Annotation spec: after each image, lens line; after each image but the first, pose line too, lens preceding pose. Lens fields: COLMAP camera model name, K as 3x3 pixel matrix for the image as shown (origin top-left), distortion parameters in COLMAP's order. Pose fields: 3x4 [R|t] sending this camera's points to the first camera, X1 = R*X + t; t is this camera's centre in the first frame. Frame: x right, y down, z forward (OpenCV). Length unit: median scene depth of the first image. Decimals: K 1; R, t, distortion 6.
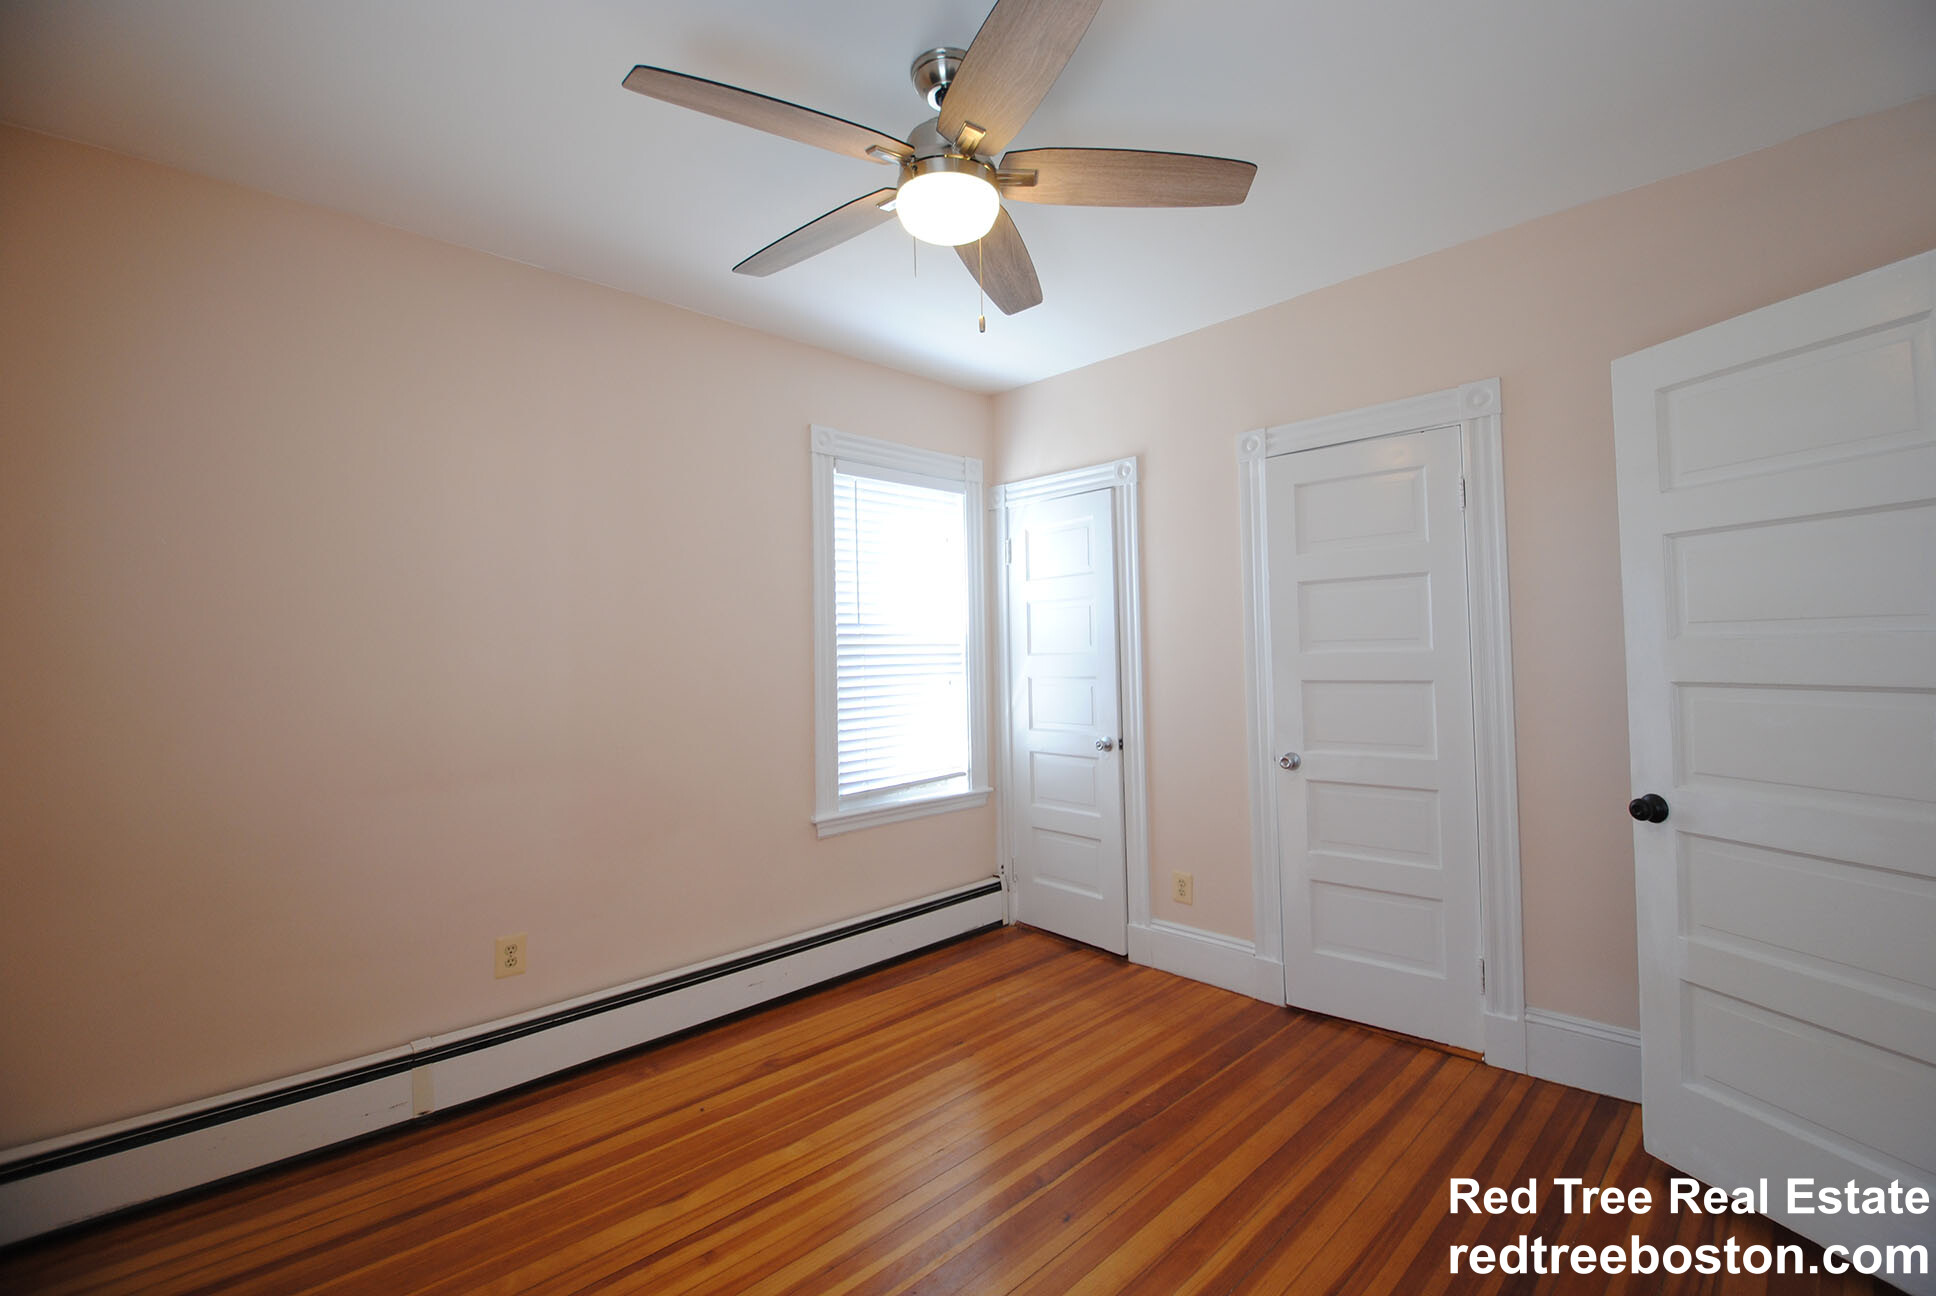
lens RADIAL K [[868.1, 0, 968.0], [0, 868.1, 648.0], [0, 0, 1]] dist [0.001708, -0.015029]
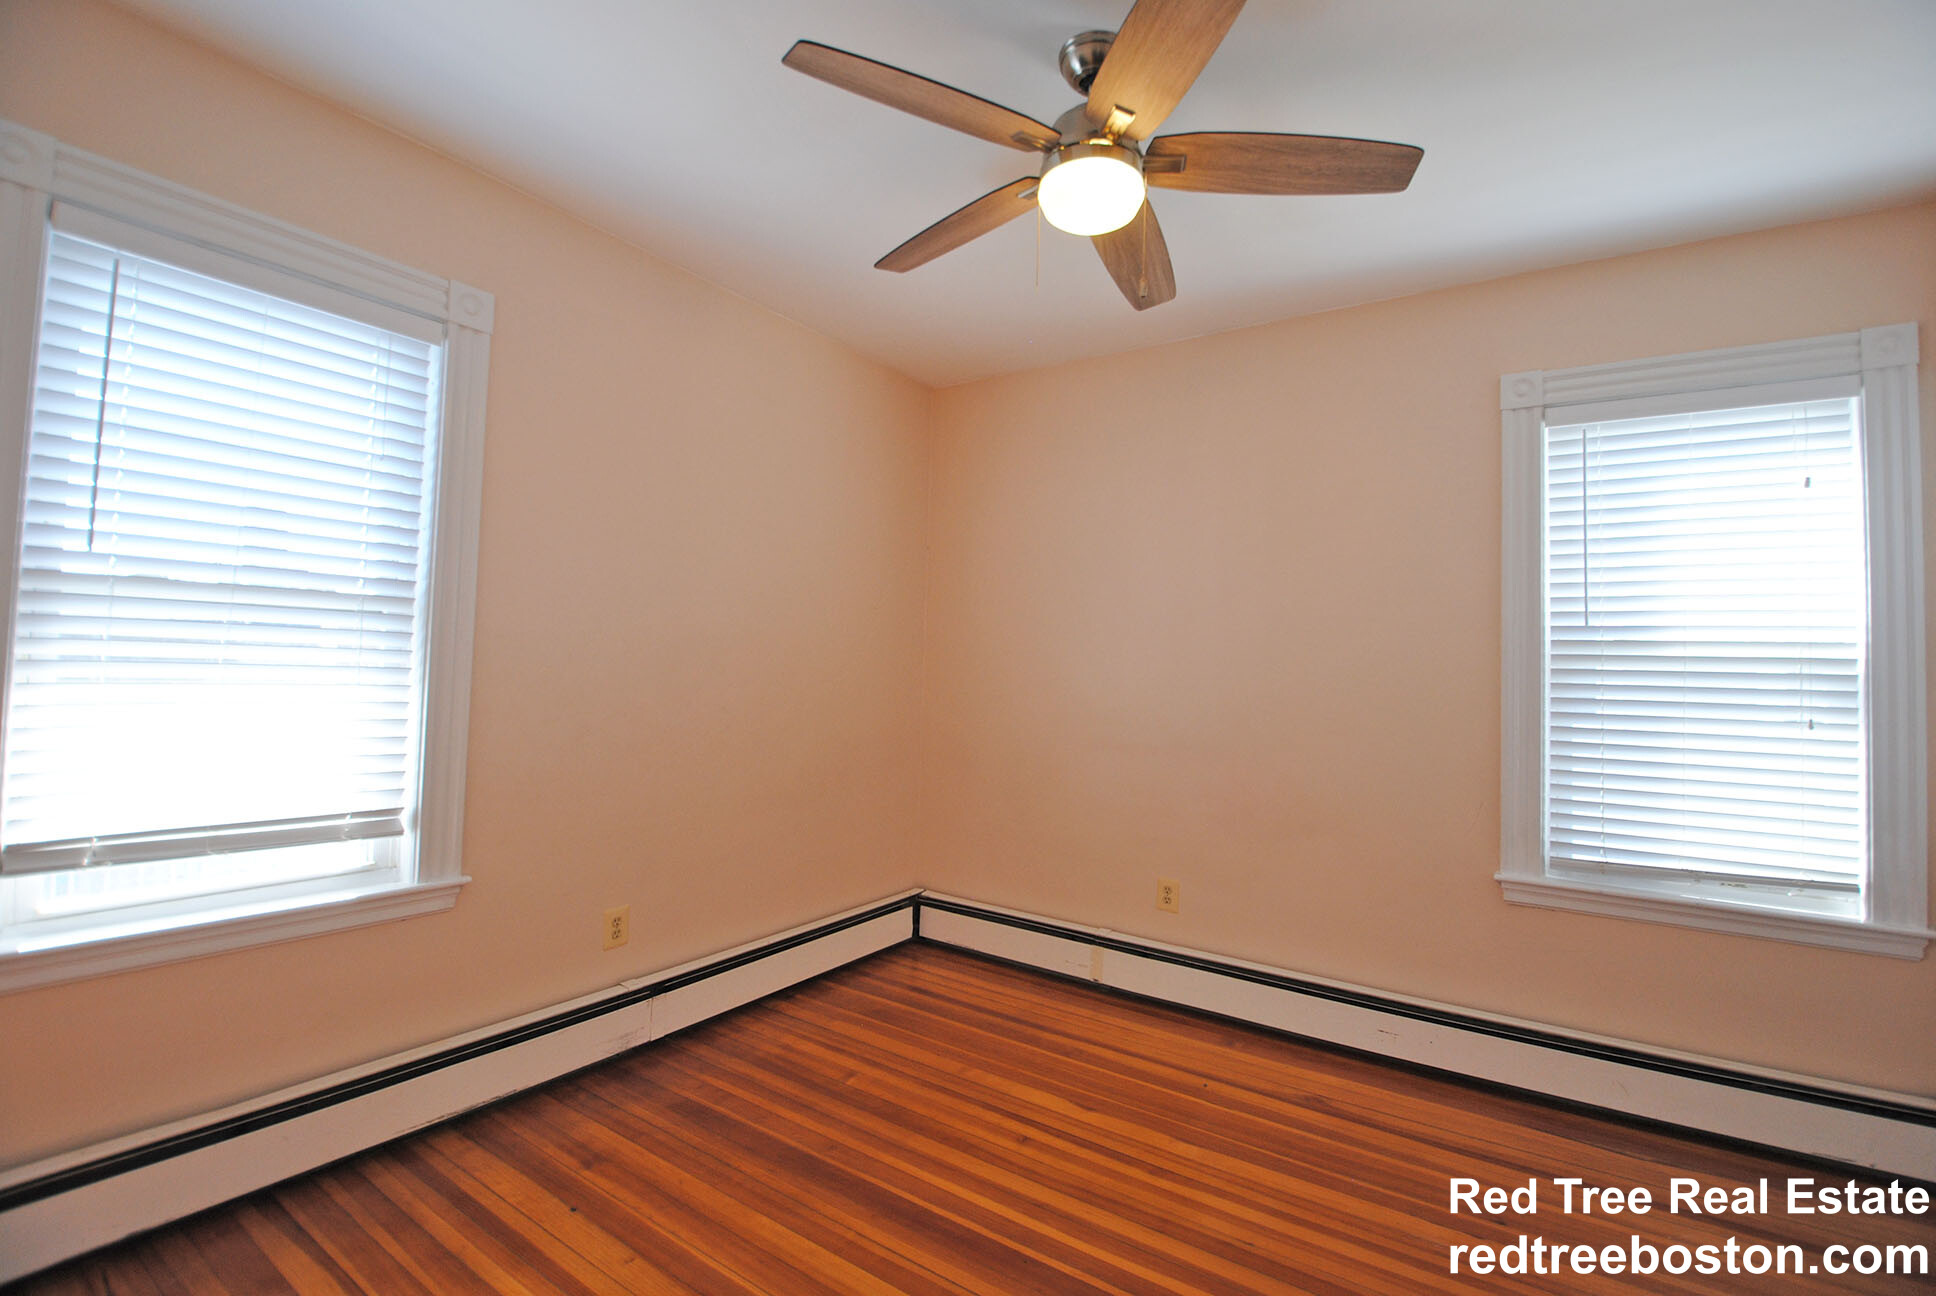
lens RADIAL K [[872.6, 0, 968.0], [0, 872.6, 648.0], [0, 0, 1]] dist [-0.018081, -0.000092]
pose [[0.180363, 0.021547, -0.983364, 0.596416], [-0.011346, 0.999739, 0.019825, -0.023616], [0.983535, 0.007582, 0.180560, 0.447032]]
